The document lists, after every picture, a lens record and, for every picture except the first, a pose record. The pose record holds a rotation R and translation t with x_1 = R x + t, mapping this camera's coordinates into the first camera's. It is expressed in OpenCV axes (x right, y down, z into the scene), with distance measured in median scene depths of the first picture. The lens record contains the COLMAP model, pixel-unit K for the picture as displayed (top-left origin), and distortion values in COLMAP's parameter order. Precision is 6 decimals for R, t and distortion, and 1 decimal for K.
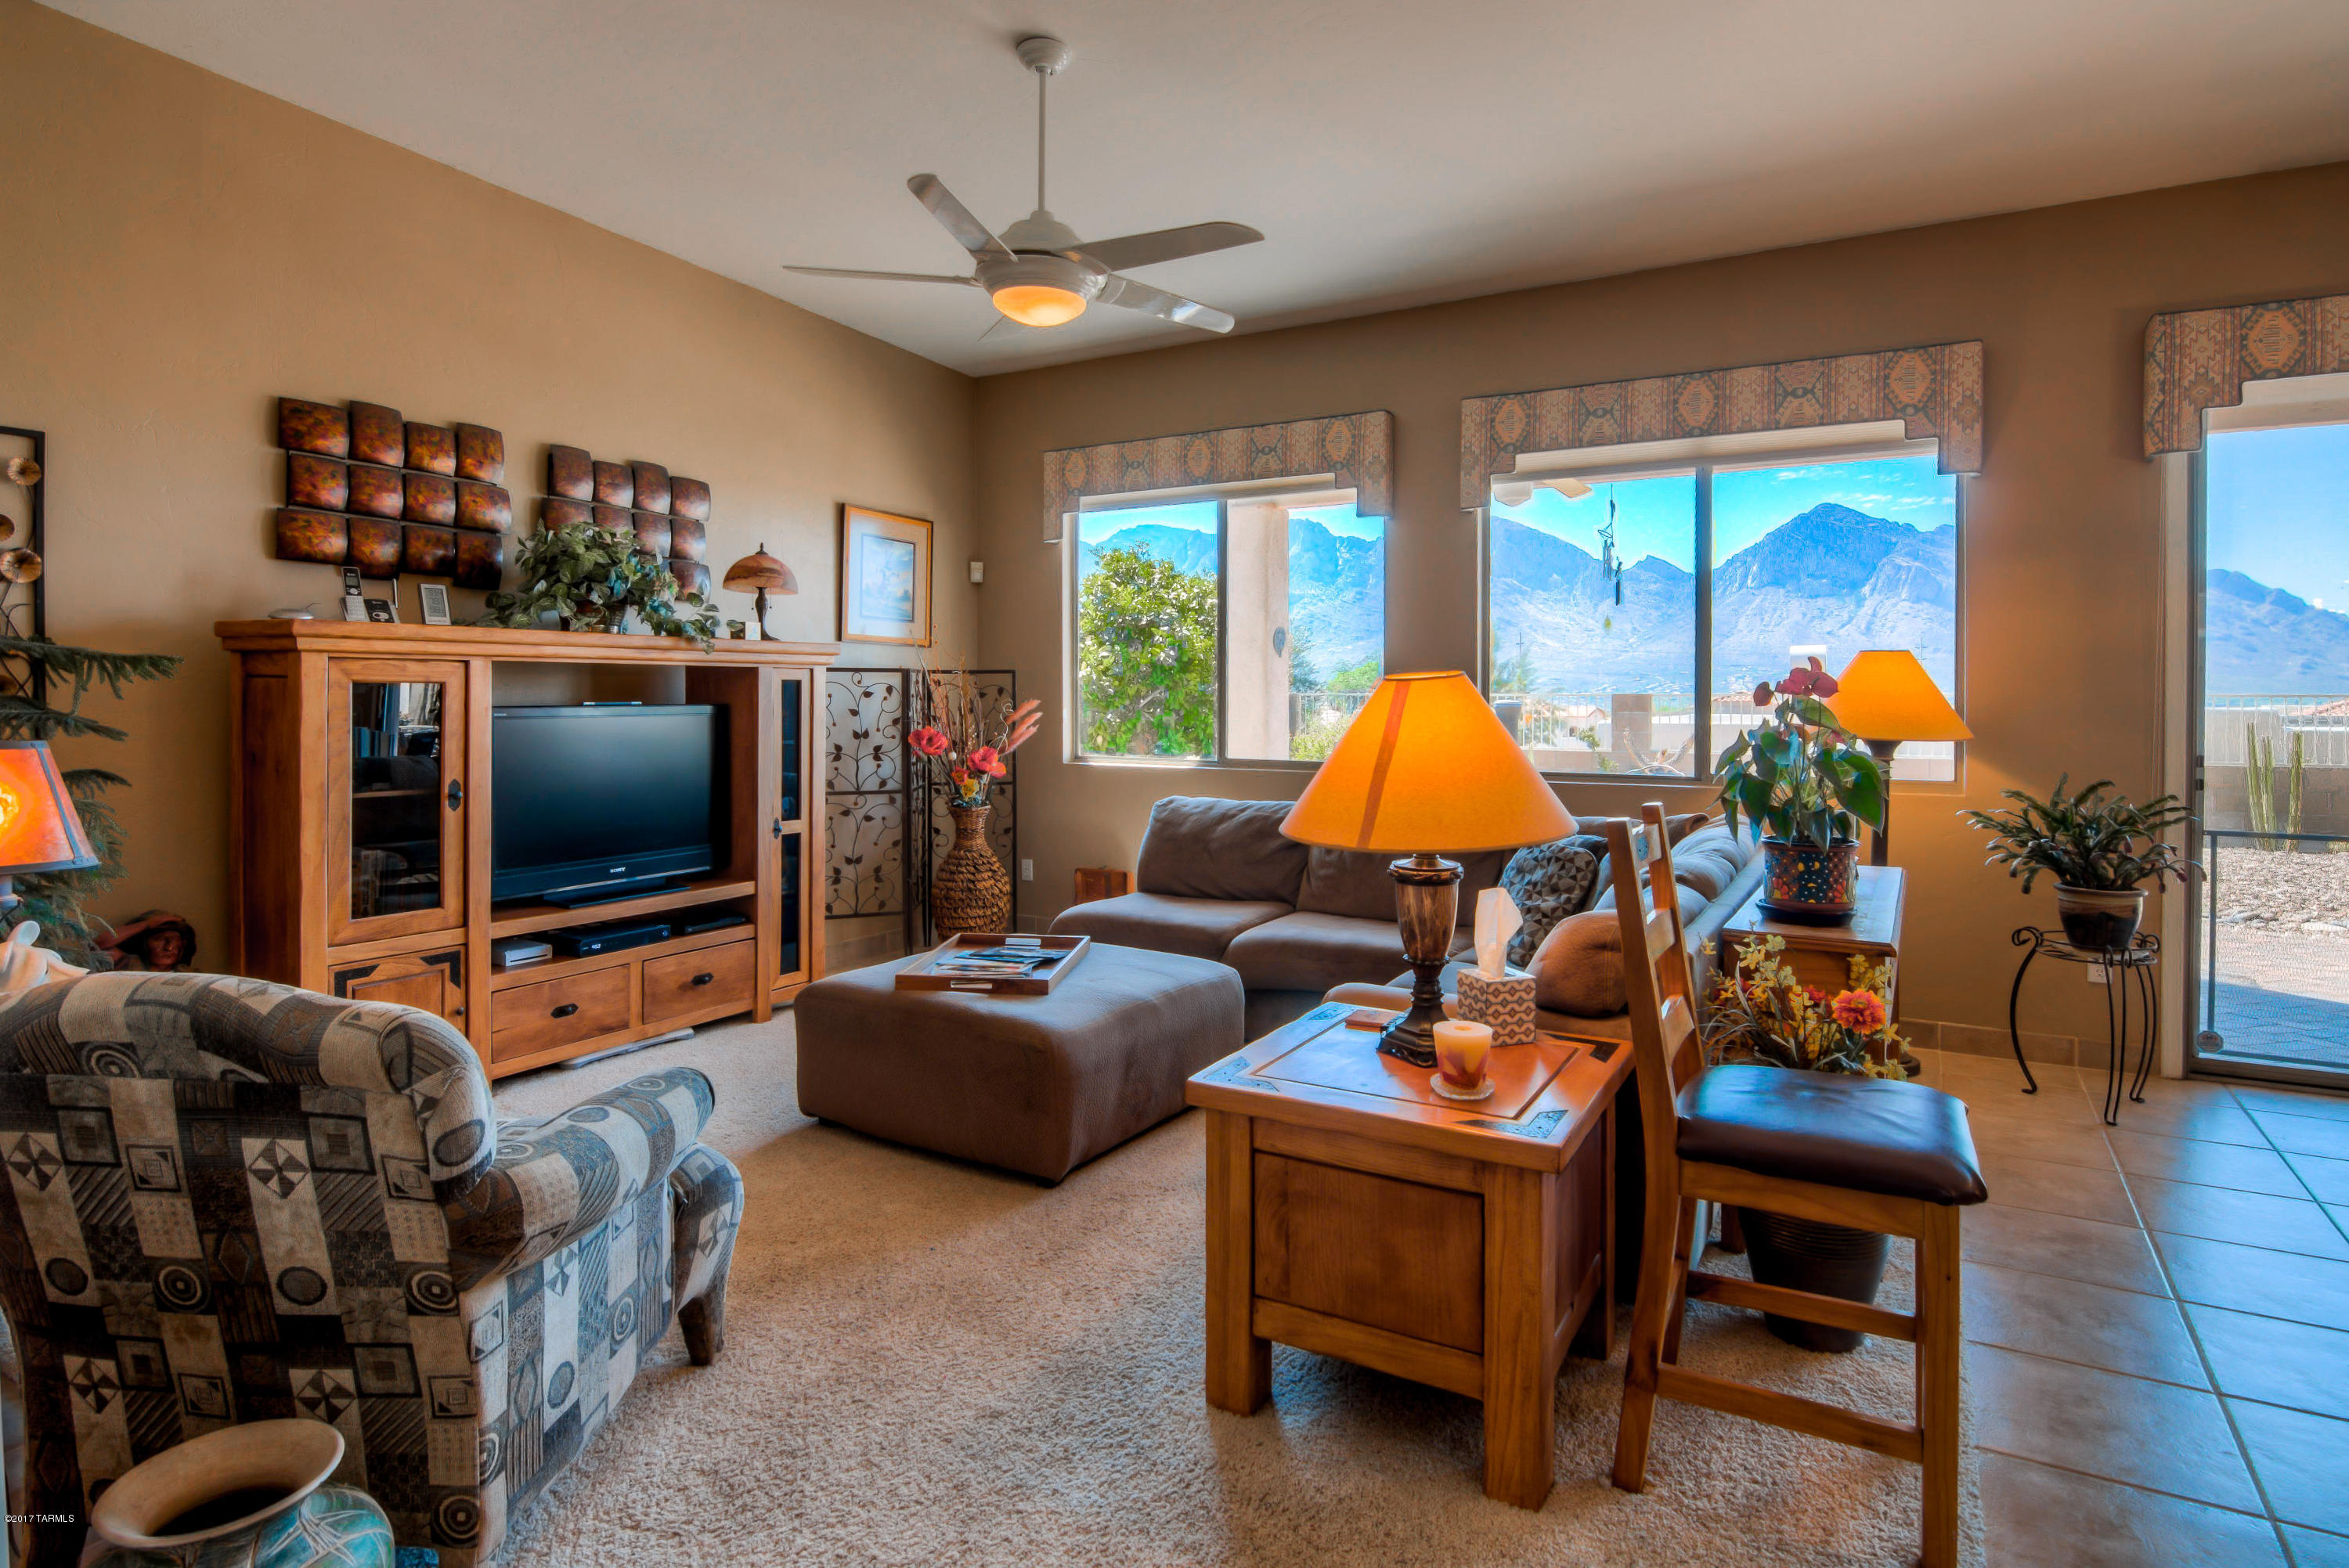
lens RADIAL K [[1254.5, 0, 1180.0], [0, 1254.5, 707.9], [0, 0, 1]] dist [-0.000462, -0.017889]
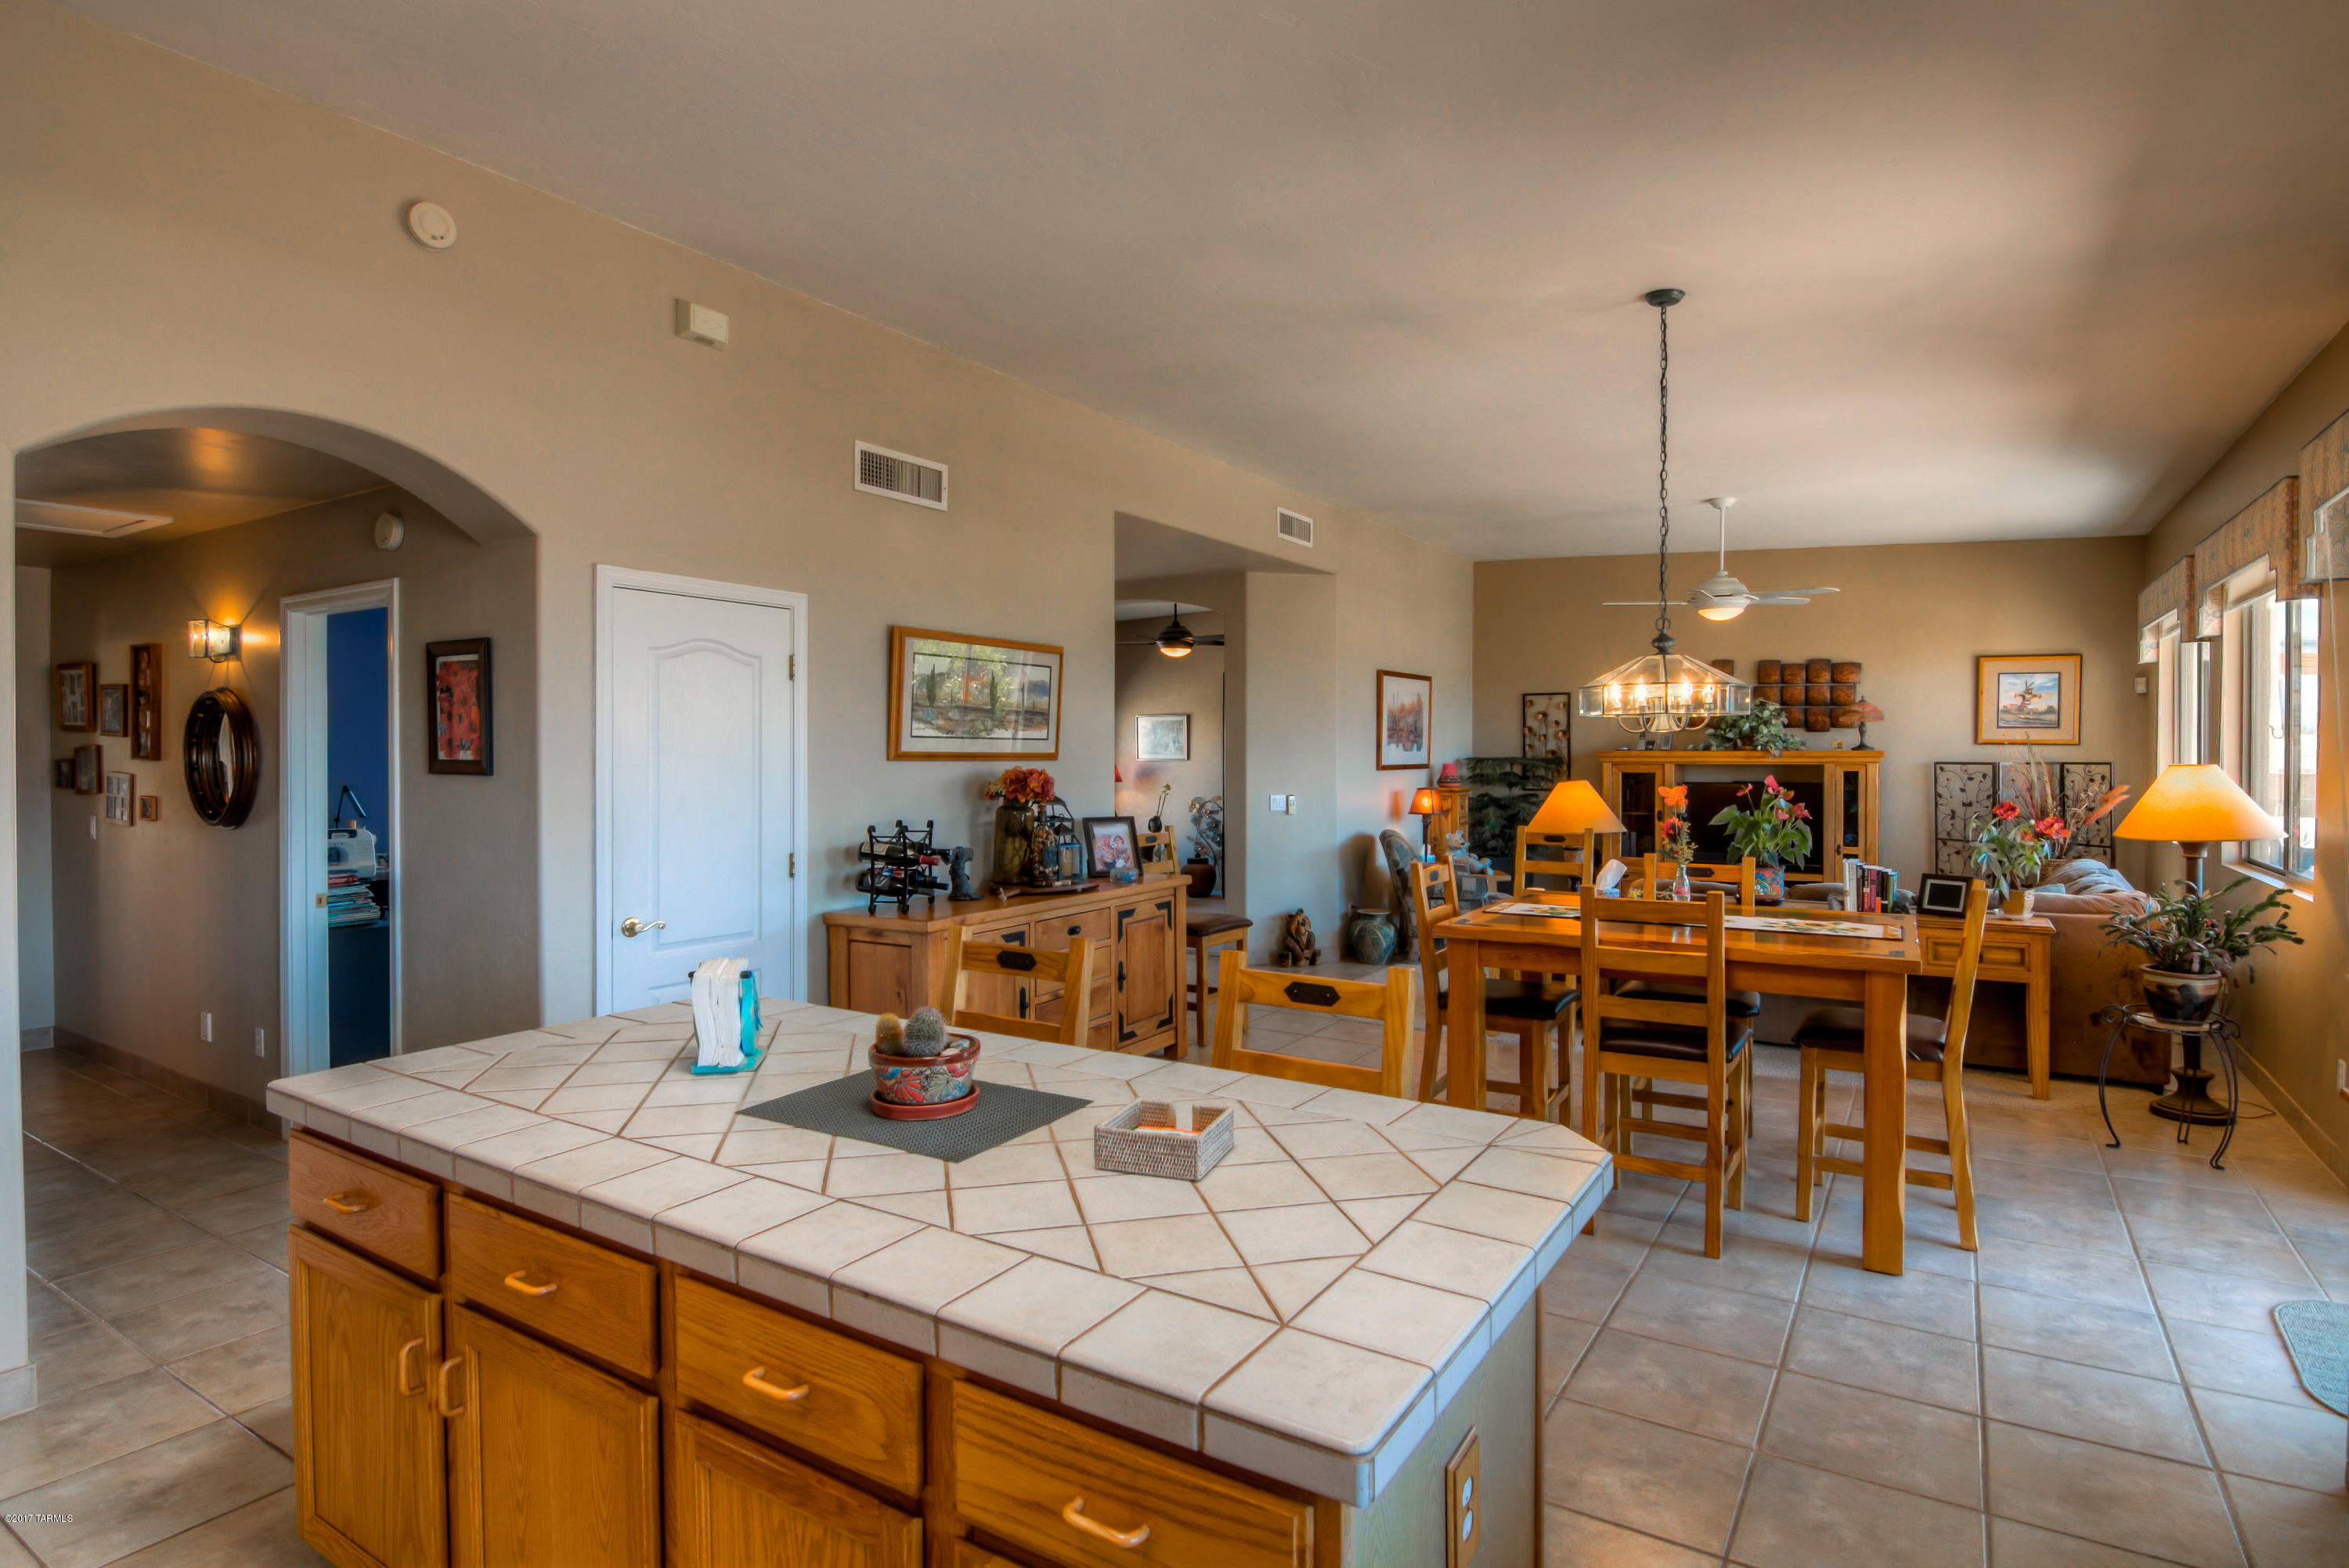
lens RADIAL K [[1205.0, 0, 1121.4], [0, 1205.0, 766.4], [0, 0, 1]] dist [-0.000405, -0.012802]
pose [[-0.082406, 0.012688, -0.996518, 1.681696], [-0.007083, 0.999886, 0.013316, -0.049131], [0.996574, 0.008156, -0.082307, 0.080127]]
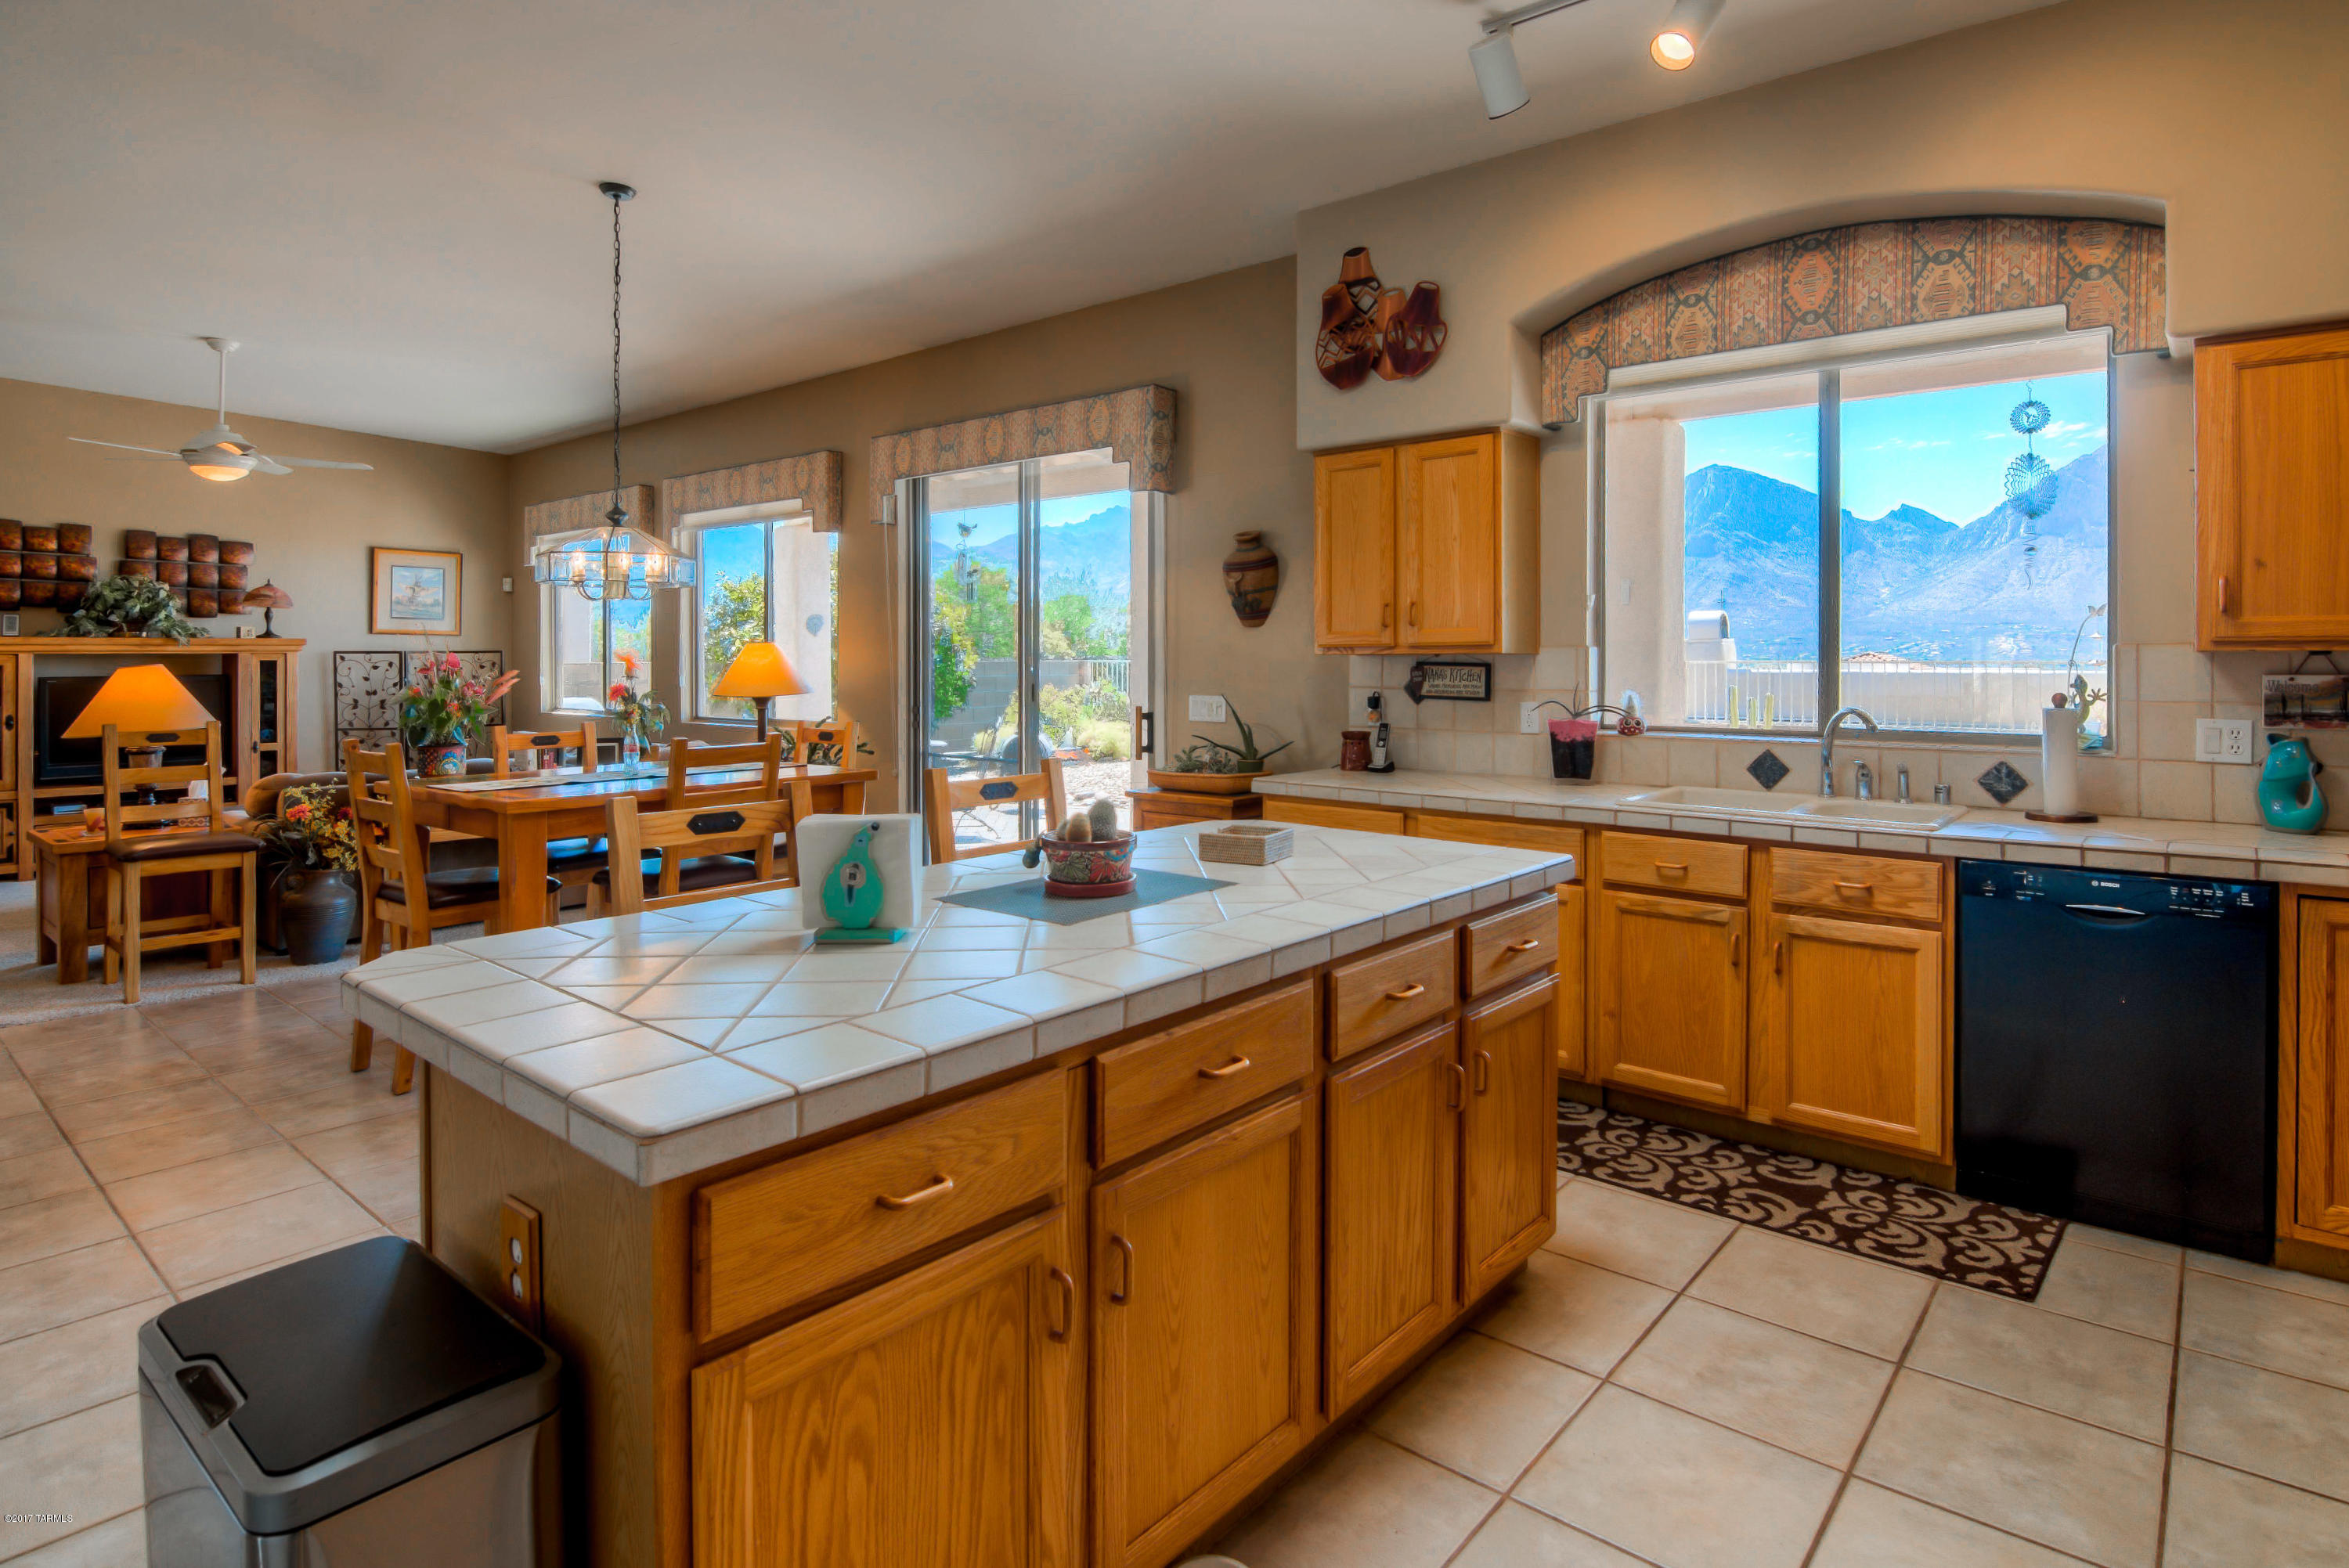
lens RADIAL K [[1284.4, 0, 1200.7], [0, 1284.4, 656.0], [0, 0, 1]] dist [0.004529, -0.015908]
pose [[0.982868, -0.003313, -0.184279, 1.364498], [0.001621, 0.999955, -0.009330, -0.010831], [0.184302, 0.008871, 0.982830, -0.519024]]
